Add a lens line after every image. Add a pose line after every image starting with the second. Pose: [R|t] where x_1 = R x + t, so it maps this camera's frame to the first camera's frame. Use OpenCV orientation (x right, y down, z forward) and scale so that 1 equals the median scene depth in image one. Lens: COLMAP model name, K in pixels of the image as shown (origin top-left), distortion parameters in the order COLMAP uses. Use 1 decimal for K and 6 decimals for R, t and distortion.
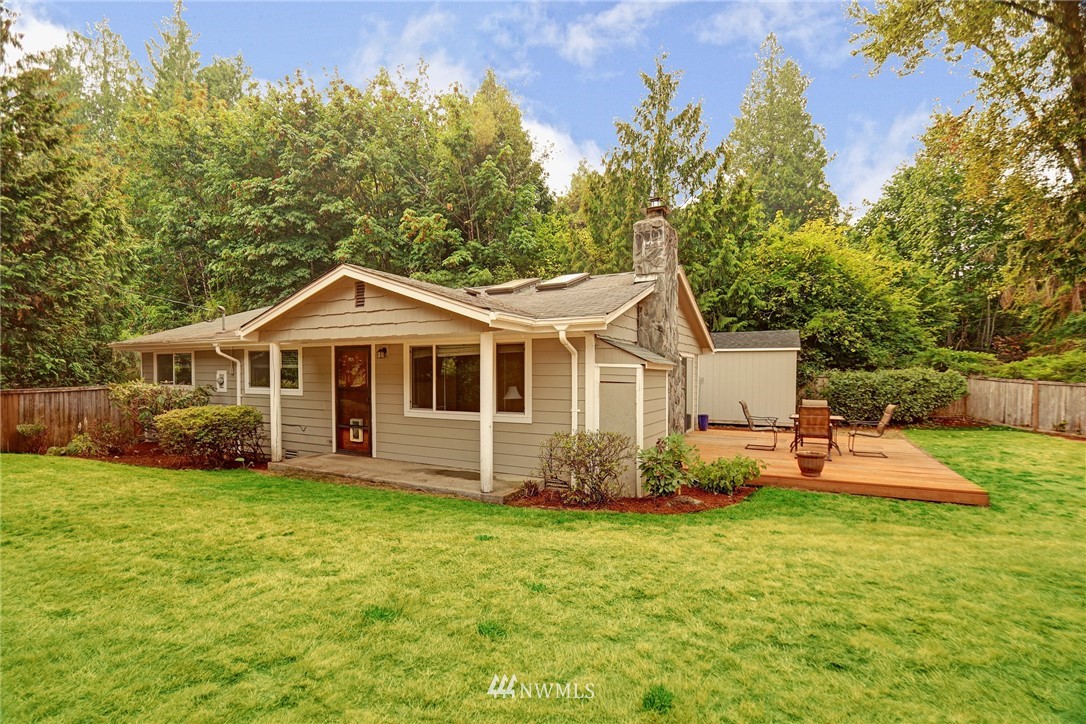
lens RADIAL K [[500.4, 0, 546.5], [0, 500.4, 365.3], [0, 0, 1]] dist [-0.011891, 0.000037]
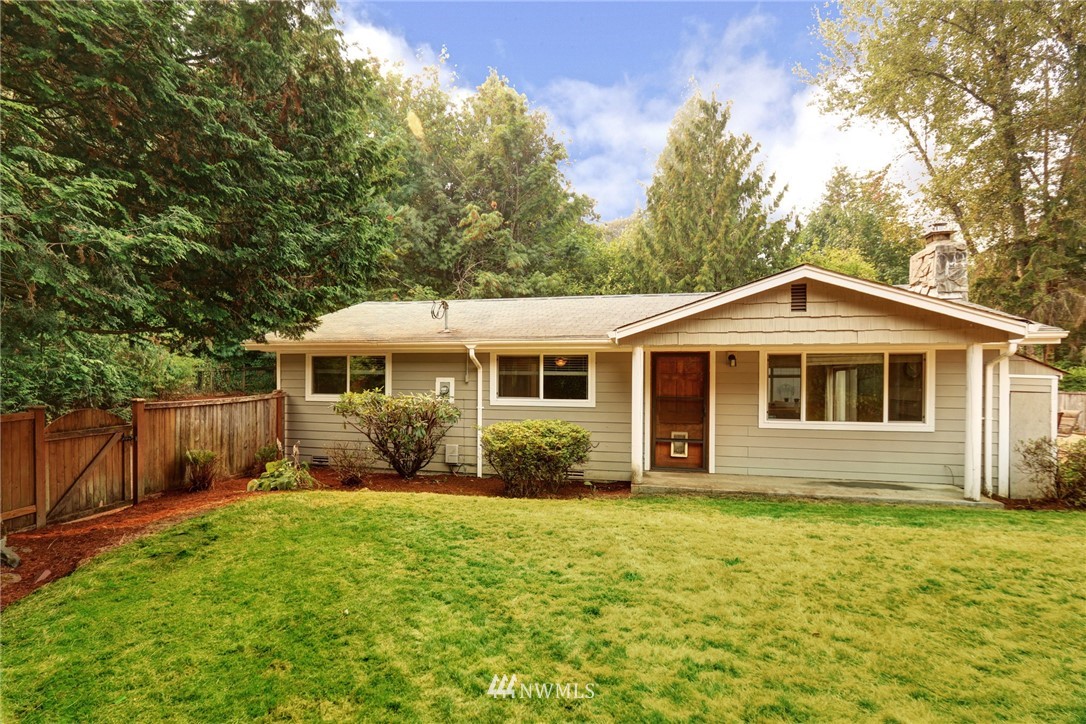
lens RADIAL K [[500.4, 0, 544.1], [0, 500.4, 363.0], [0, 0, 1]] dist [-0.011891, 0.000037]
pose [[0.964383, 0.015662, 0.264046, -0.909433], [-0.009532, 0.999655, -0.024484, 0.006256], [-0.264338, 0.021095, 0.964199, 0.190342]]
